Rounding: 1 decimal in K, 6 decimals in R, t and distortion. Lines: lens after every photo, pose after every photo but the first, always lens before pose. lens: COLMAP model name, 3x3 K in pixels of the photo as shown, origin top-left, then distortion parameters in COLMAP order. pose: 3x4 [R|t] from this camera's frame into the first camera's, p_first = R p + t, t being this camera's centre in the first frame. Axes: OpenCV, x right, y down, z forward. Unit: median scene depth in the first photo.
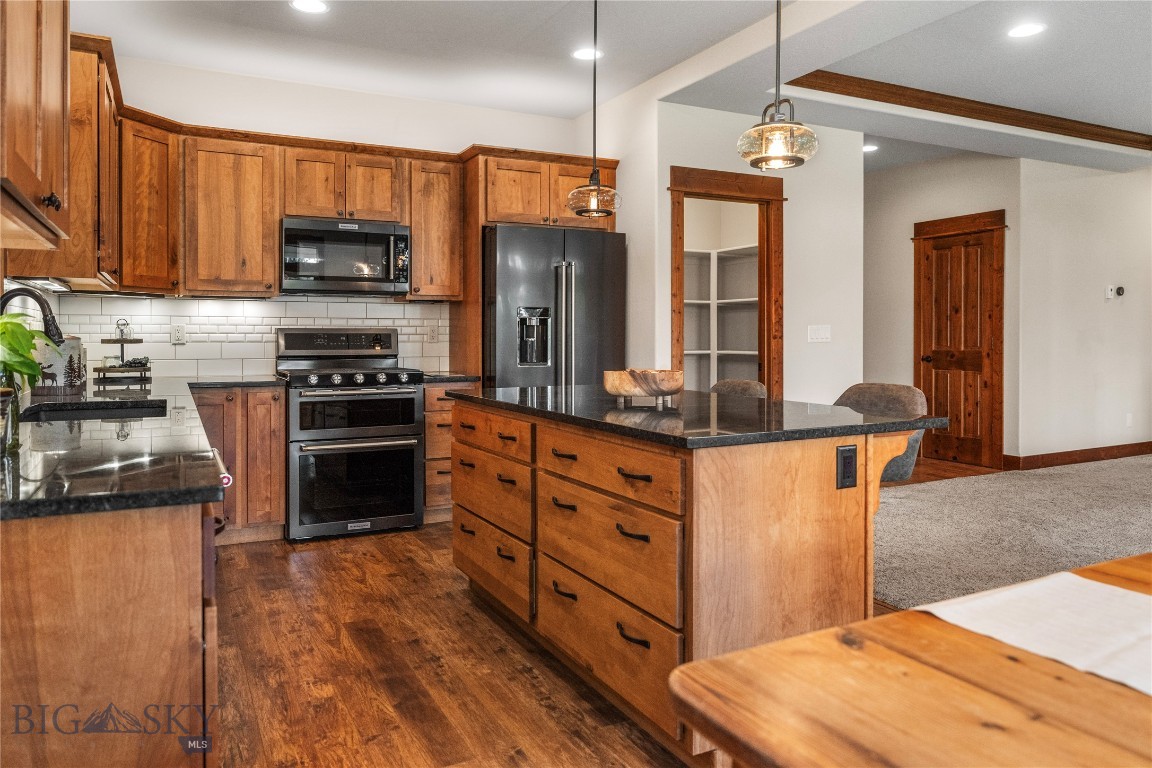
lens RADIAL K [[792.3, 0, 578.3], [0, 792.3, 341.3], [0, 0, 1]] dist [-0.012374, 0.008352]
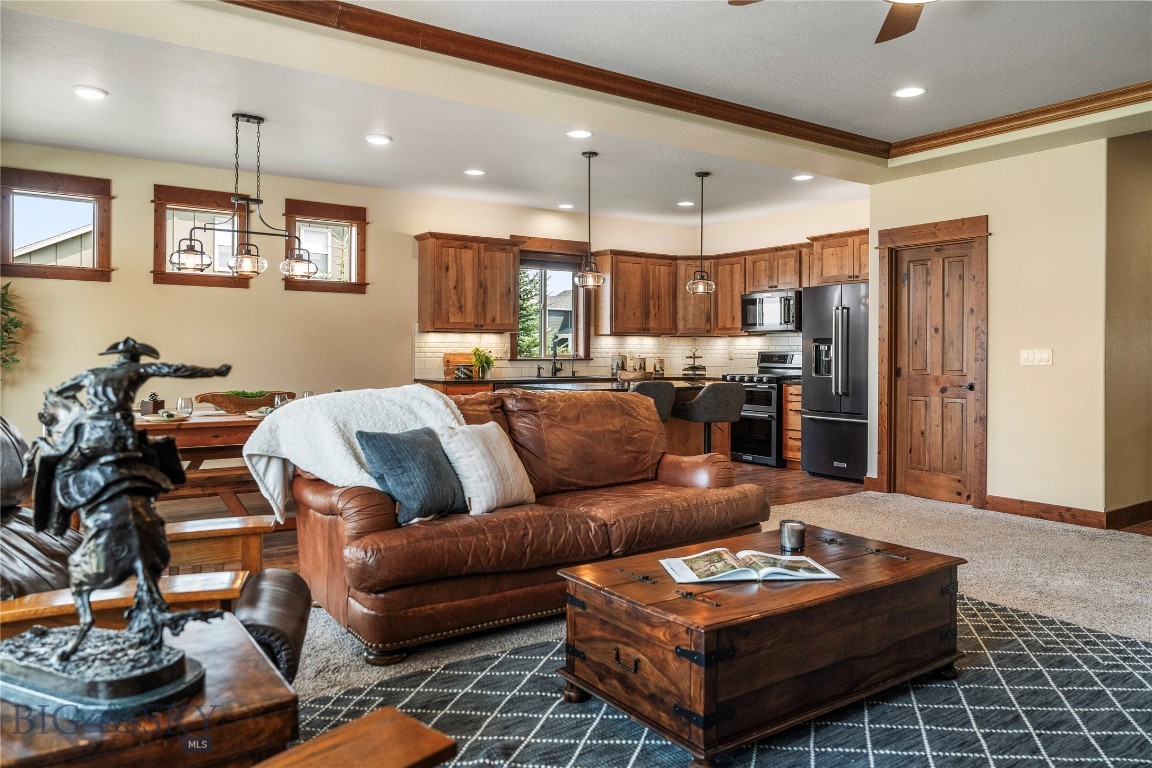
lens RADIAL K [[792.3, 0, 554.8], [0, 792.3, 345.8], [0, 0, 1]] dist [-0.012374, 0.008352]
pose [[0.109835, -0.006144, -0.993931, 1.477366], [-0.012882, 0.999888, -0.007604, -0.010322], [0.993866, 0.013639, 0.109744, 0.335748]]
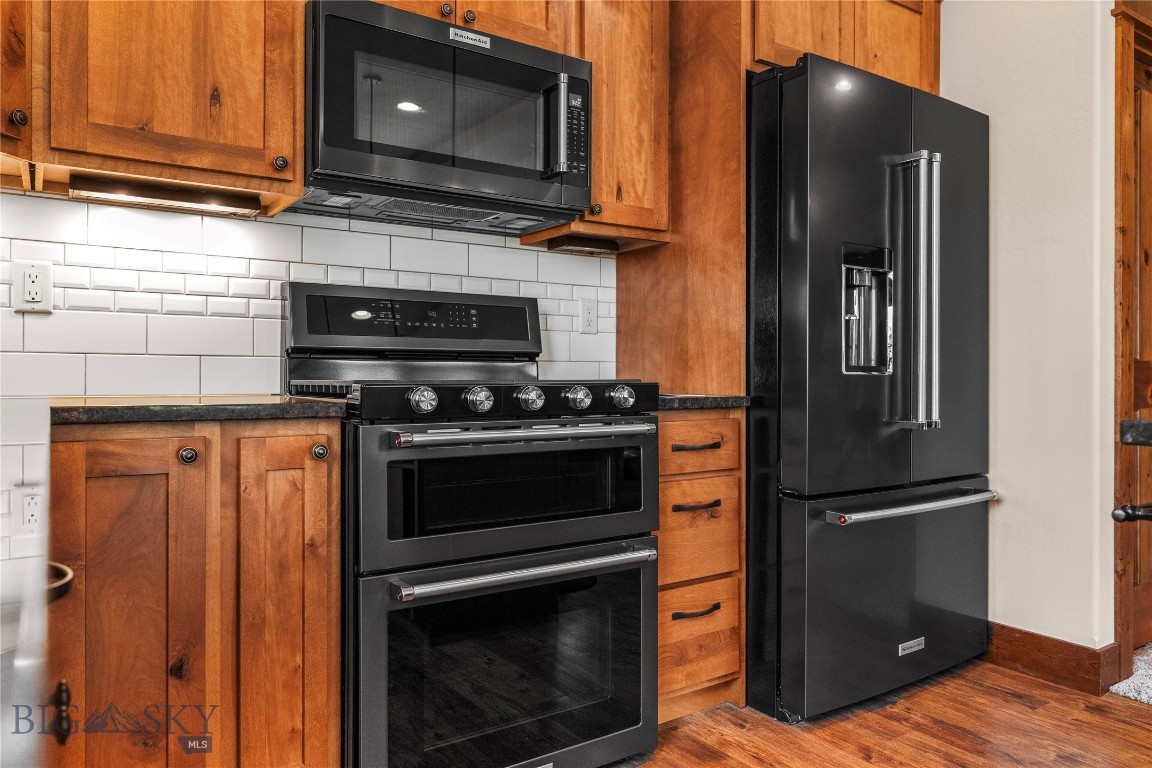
lens RADIAL K [[792.3, 0, 583.6], [0, 792.3, 374.6], [0, 0, 1]] dist [-0.012374, 0.008352]
pose [[0.992665, -0.000196, 0.120894, -0.289527], [0.001494, 0.999942, -0.010647, 0.038796], [-0.120885, 0.010749, 0.992608, 0.594851]]
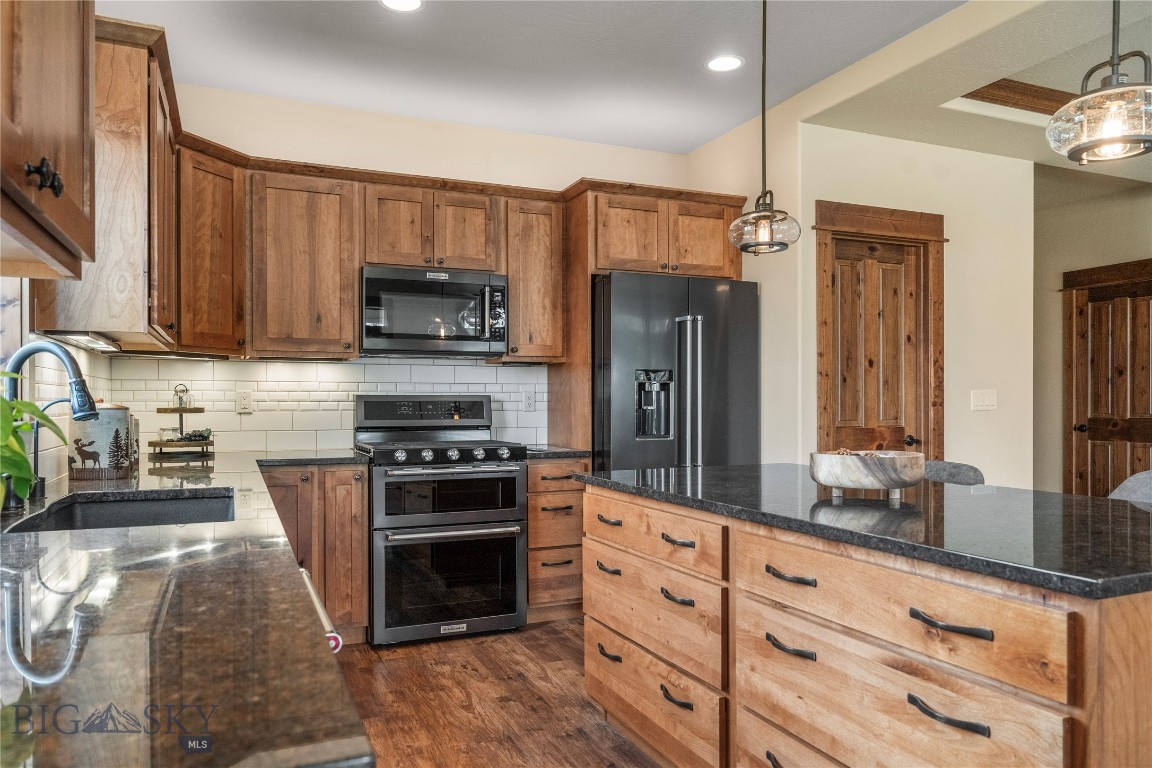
lens RADIAL K [[792.3, 0, 580.8], [0, 792.3, 408.1], [0, 0, 1]] dist [-0.012374, 0.008352]
pose [[0.998135, -0.001246, -0.061026, -0.086798], [0.001355, 0.999998, 0.001747, -0.003523], [0.061023, -0.001826, 0.998135, 0.160065]]
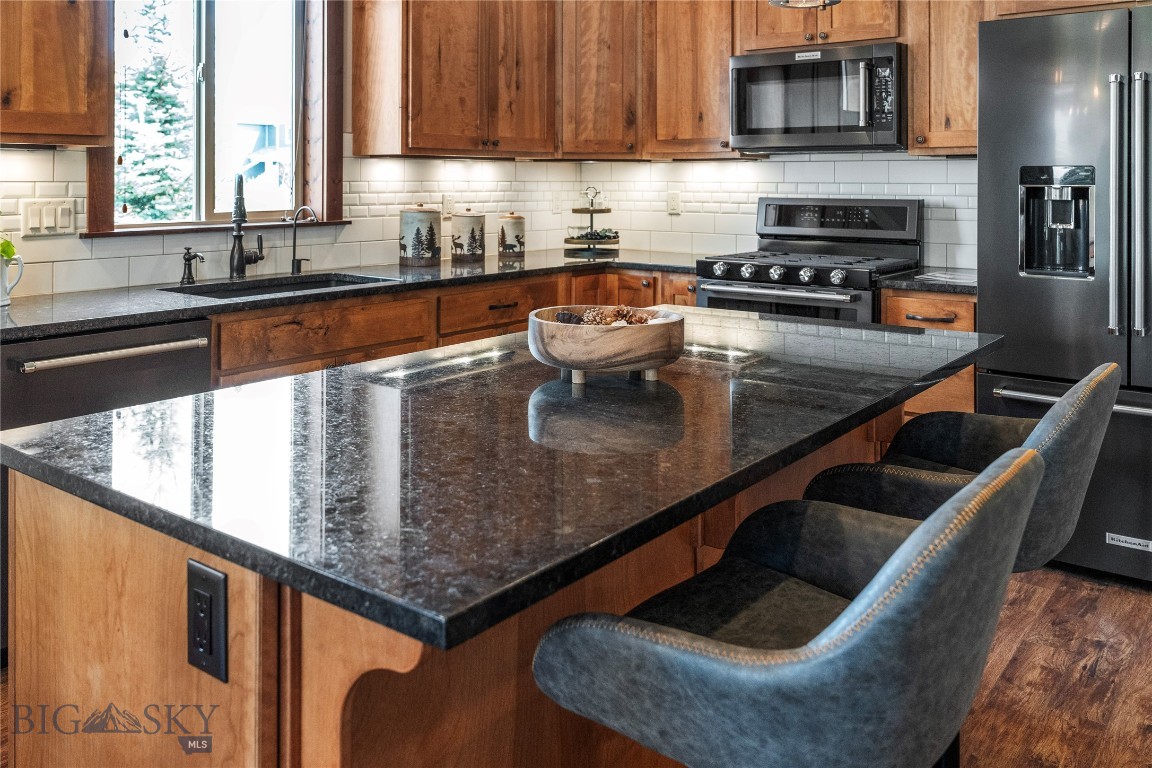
lens RADIAL K [[963.0, 0, 564.8], [0, 963.0, 171.7], [0, 0, 1]] dist [0.002595, -0.023435]
pose [[0.416925, -0.007133, -0.908913, 0.410589], [-0.008280, 0.999898, -0.011645, -0.030437], [0.908903, 0.012381, 0.416823, 0.457936]]
